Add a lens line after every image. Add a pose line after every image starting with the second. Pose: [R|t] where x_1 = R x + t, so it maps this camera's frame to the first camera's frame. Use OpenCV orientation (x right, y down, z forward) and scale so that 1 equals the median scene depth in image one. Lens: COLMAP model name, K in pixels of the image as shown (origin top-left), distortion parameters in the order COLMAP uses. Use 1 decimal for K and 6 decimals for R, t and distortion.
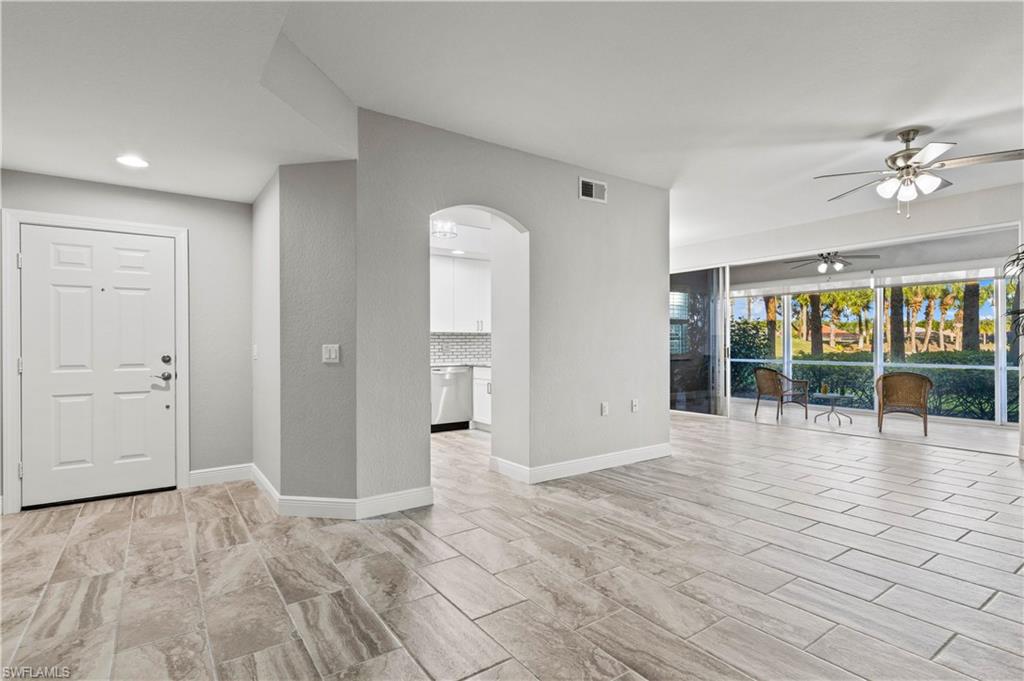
lens RADIAL K [[509.0, 0, 508.4], [0, 509.0, 341.4], [0, 0, 1]] dist [0.002387, 0.000045]
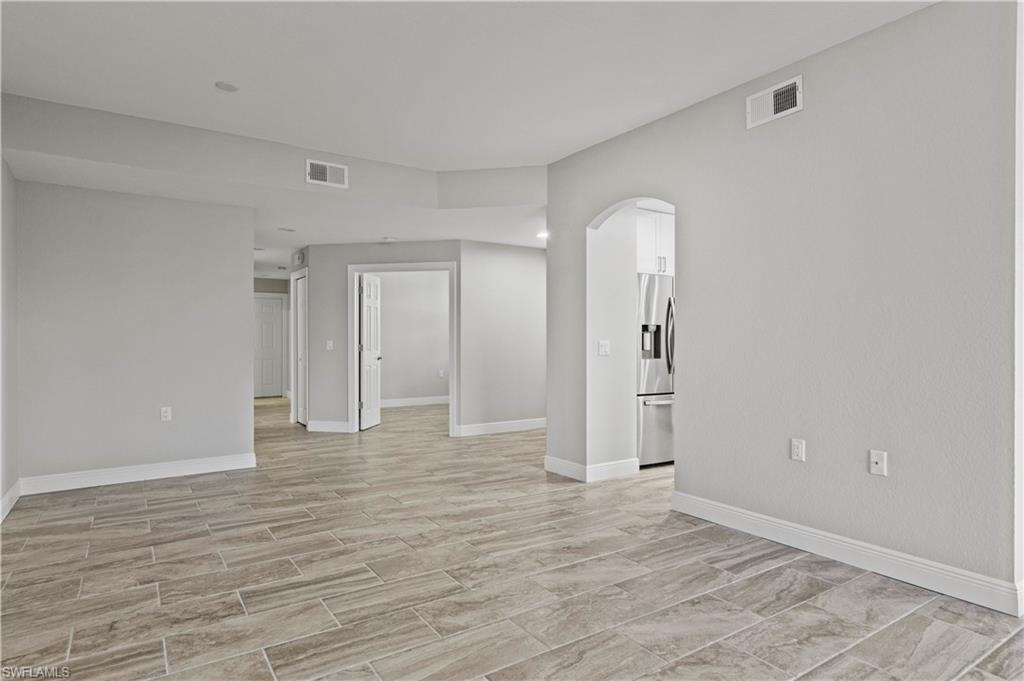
lens RADIAL K [[582.0, 0, 519.8], [0, 582.0, 345.2], [0, 0, 1]] dist [0.003955, 0.000152]
pose [[-0.020953, 0.012943, -0.999697, 1.221574], [0.003823, 0.999910, 0.012866, -0.002793], [0.999773, -0.003552, -0.021001, 0.940721]]
